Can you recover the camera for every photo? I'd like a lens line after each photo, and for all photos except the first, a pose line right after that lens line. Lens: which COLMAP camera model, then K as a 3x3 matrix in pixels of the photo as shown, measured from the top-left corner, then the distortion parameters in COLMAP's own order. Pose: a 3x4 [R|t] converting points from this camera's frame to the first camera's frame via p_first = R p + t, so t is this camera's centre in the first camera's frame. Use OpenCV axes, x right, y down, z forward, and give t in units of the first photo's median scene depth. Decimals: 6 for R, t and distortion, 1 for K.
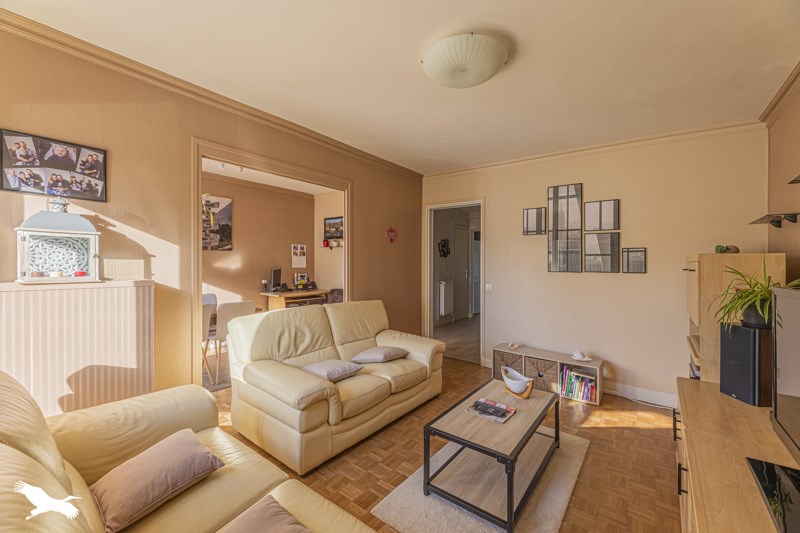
lens RADIAL K [[327.5, 0, 398.7], [0, 327.5, 265.1], [0, 0, 1]] dist [0.000814, 0.000025]
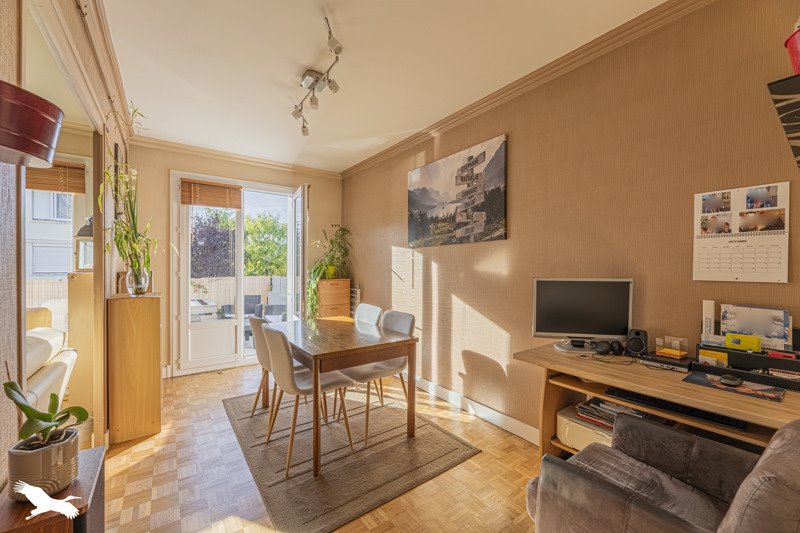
lens RADIAL K [[327.5, 0, 399.7], [0, 327.5, 267.6], [0, 0, 1]] dist [0.000814, 0.000025]
pose [[-0.289111, 0.005356, -0.957281, 0.004932], [-0.004871, 0.999963, 0.007066, -0.004358], [0.957283, 0.006706, -0.289074, 0.993247]]
